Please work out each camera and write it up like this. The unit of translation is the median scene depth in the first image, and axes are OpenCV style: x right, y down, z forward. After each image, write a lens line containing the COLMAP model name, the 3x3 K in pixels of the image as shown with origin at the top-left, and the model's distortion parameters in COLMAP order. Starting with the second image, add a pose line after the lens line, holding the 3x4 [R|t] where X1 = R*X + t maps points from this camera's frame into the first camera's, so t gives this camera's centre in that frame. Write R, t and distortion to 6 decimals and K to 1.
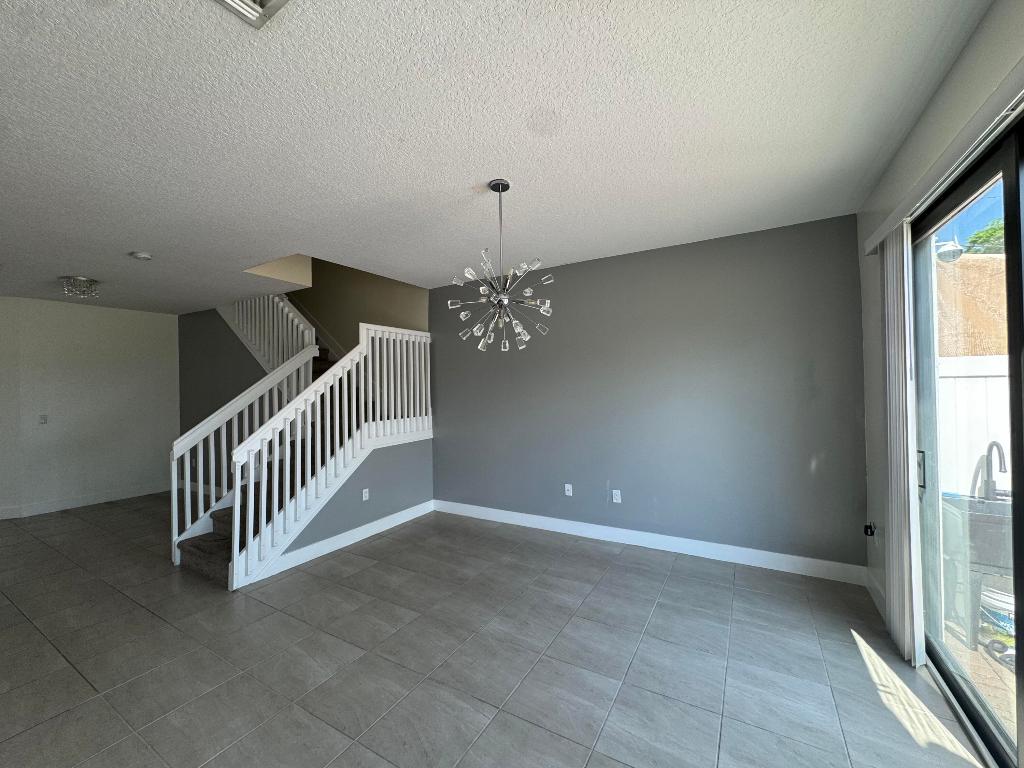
lens RADIAL K [[412.6, 0, 512.0], [0, 412.6, 384.0], [0, 0, 1]] dist [-0.000064, 0.000071]
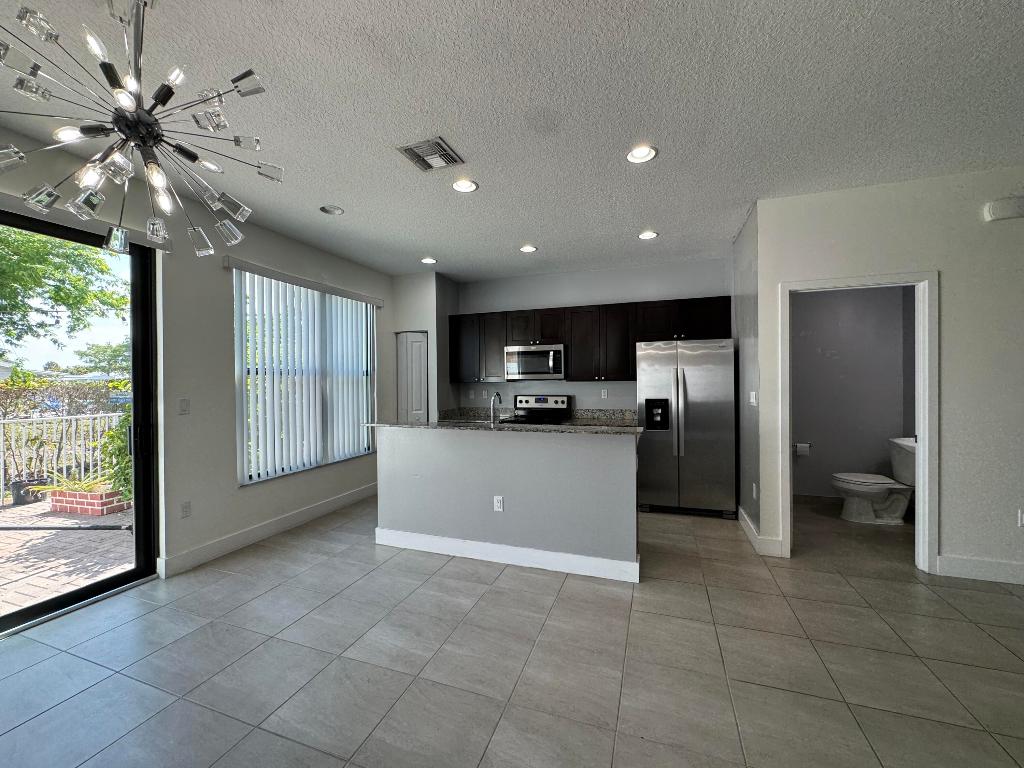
lens RADIAL K [[412.6, 0, 512.0], [0, 412.6, 384.0], [0, 0, 1]] dist [-0.000064, 0.000071]
pose [[-0.982388, 0.027649, -0.184798, -0.412556], [0.027349, 0.999617, 0.004170, 0.094547], [0.184842, -0.000958, -0.982768, 1.948400]]
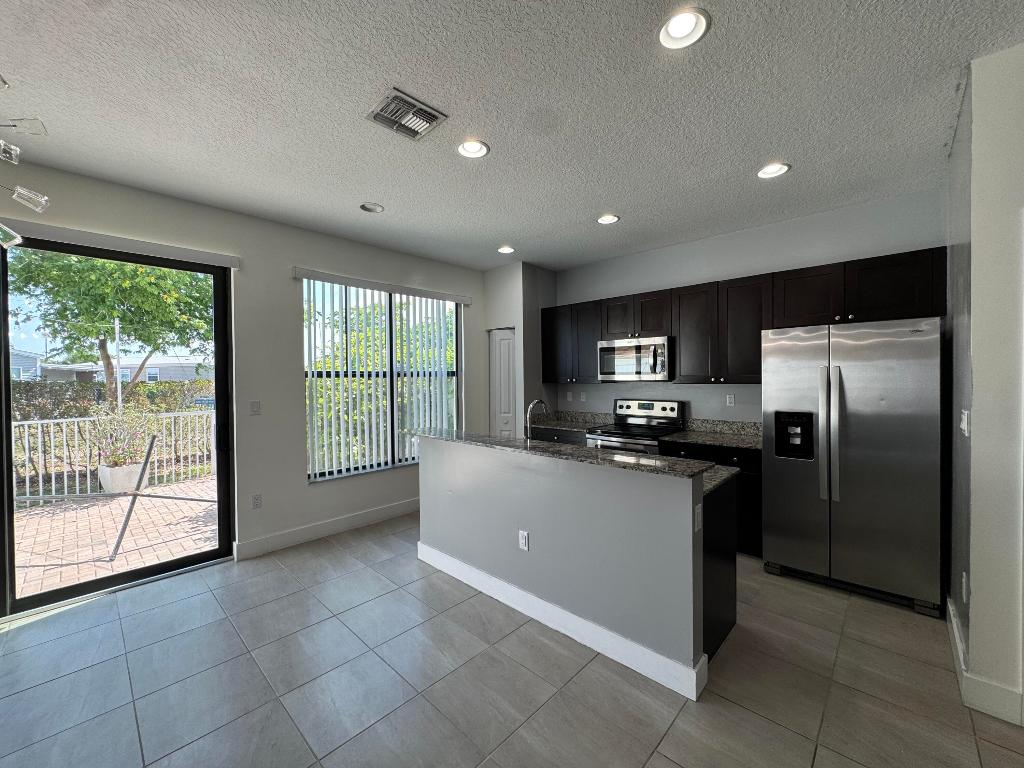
lens RADIAL K [[413.3, 0, 513.7], [0, 413.3, 382.4], [0, 0, 1]] dist [-0.003716, 0.002566]
pose [[-0.973812, 0.023214, 0.226164, -0.922796], [0.024484, 0.999696, 0.002810, 0.068486], [-0.226030, 0.008274, -0.974085, 1.616196]]
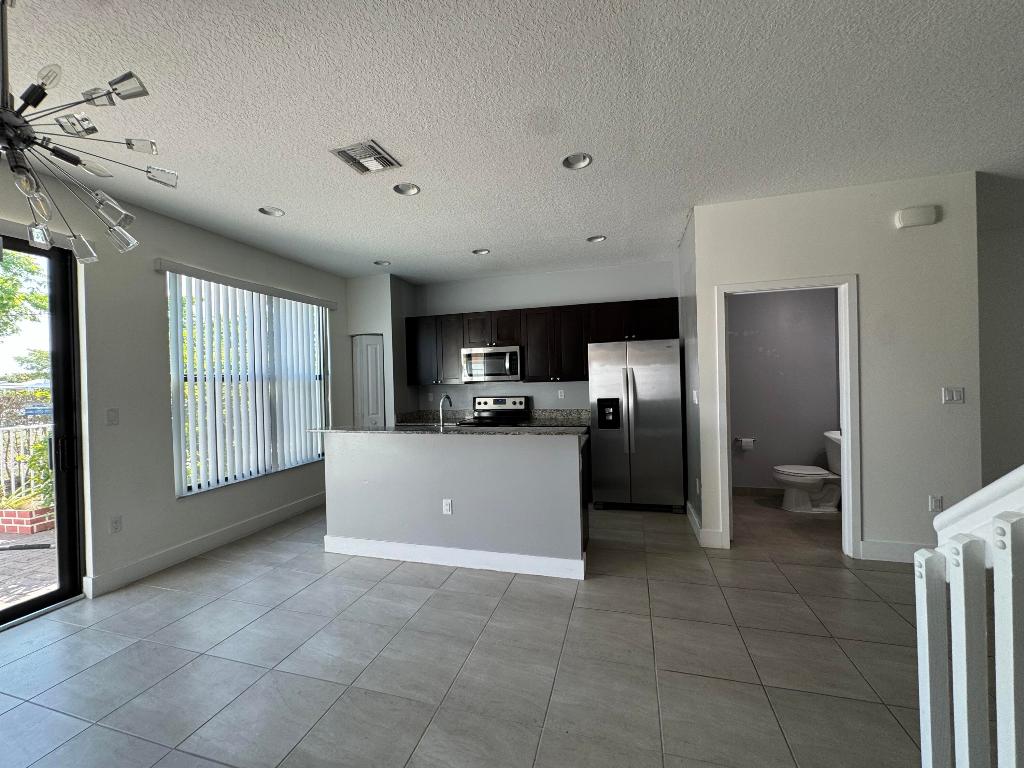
lens RADIAL K [[412.6, 0, 512.0], [0, 412.6, 384.0], [0, 0, 1]] dist [-0.000064, 0.000071]
pose [[-0.968321, 0.044044, -0.245795, -0.515677], [0.043918, 0.999017, 0.005999, 0.089130], [0.245818, -0.004986, -0.969303, 1.980851]]
